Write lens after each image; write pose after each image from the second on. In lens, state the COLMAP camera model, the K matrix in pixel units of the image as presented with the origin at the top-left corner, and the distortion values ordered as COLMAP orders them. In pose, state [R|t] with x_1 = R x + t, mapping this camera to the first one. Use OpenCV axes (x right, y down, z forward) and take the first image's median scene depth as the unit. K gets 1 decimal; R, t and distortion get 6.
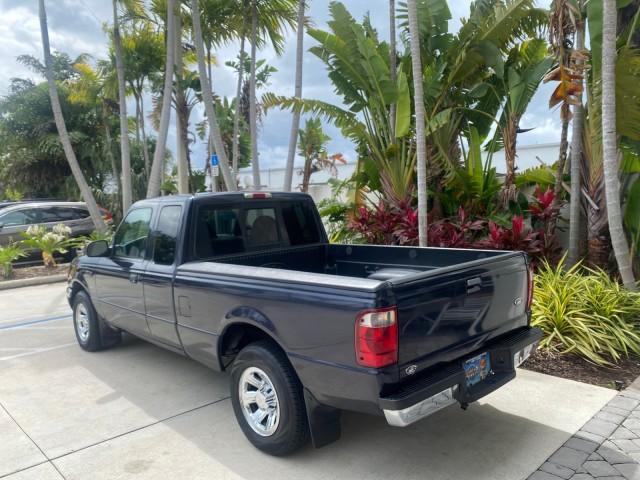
lens RADIAL K [[494.5, 0, 318.2], [0, 494.5, 234.1], [0, 0, 1]] dist [0.007111, -0.000299]
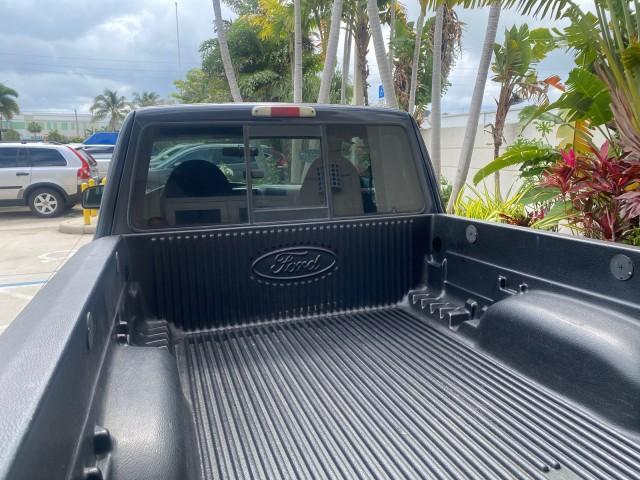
lens RADIAL K [[493.1, 0, 318.2], [0, 493.1, 233.4], [0, 0, 1]] dist [0.012947, -0.005450]
pose [[0.905667, 0.089132, -0.414515, 0.088200], [-0.046786, 0.992692, 0.111235, -0.007694], [0.421400, -0.081349, 0.903219, 0.377003]]
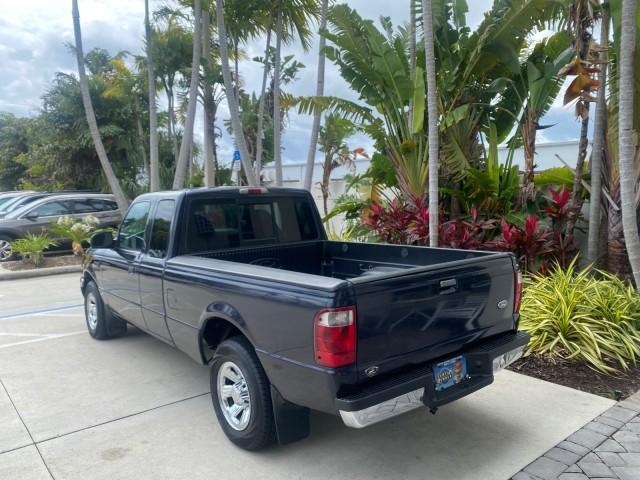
lens RADIAL K [[493.1, 0, 318.2], [0, 493.1, 233.4], [0, 0, 1]] dist [0.012947, -0.005450]
pose [[0.997187, 0.020332, -0.072148, 0.057328], [-0.019703, 0.999762, 0.009411, -0.002826], [0.072322, -0.007963, 0.997350, 0.005434]]
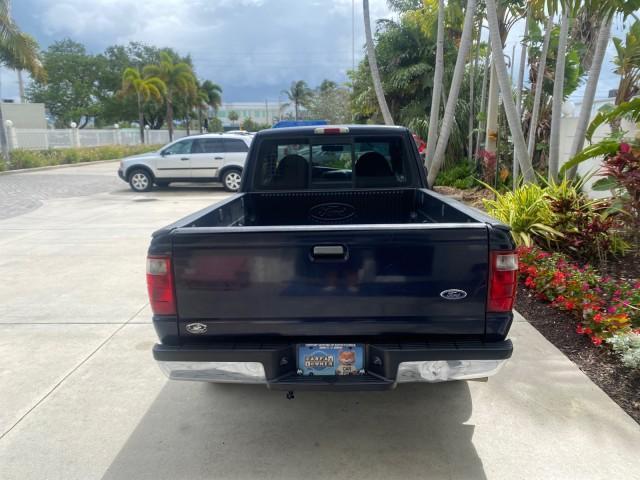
lens RADIAL K [[493.1, 0, 318.2], [0, 493.1, 233.4], [0, 0, 1]] dist [0.012947, -0.005450]
pose [[0.707593, 0.152954, -0.689867, 0.374235], [-0.055970, 0.985356, 0.161060, -0.023426], [0.704400, -0.075353, 0.705792, 0.204911]]
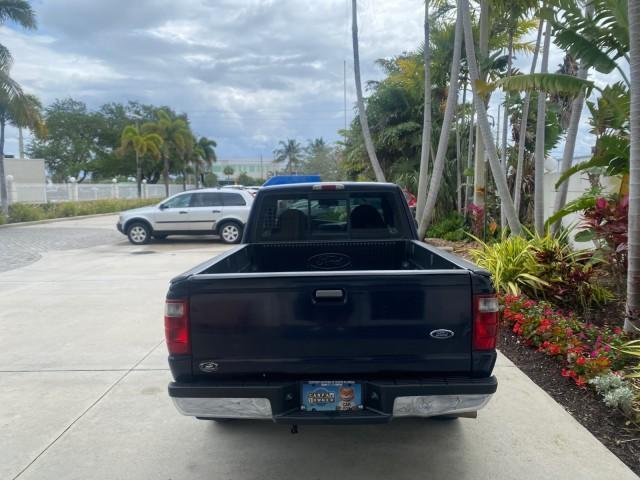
lens RADIAL K [[492.1, 0, 317.1], [0, 492.1, 232.5], [0, 0, 1]] dist [0.010602, -0.000848]
pose [[0.715768, 0.076855, -0.694096, 0.399719], [-0.055428, 0.997042, 0.053240, -0.024664], [0.696135, 0.000365, 0.717911, 0.169472]]
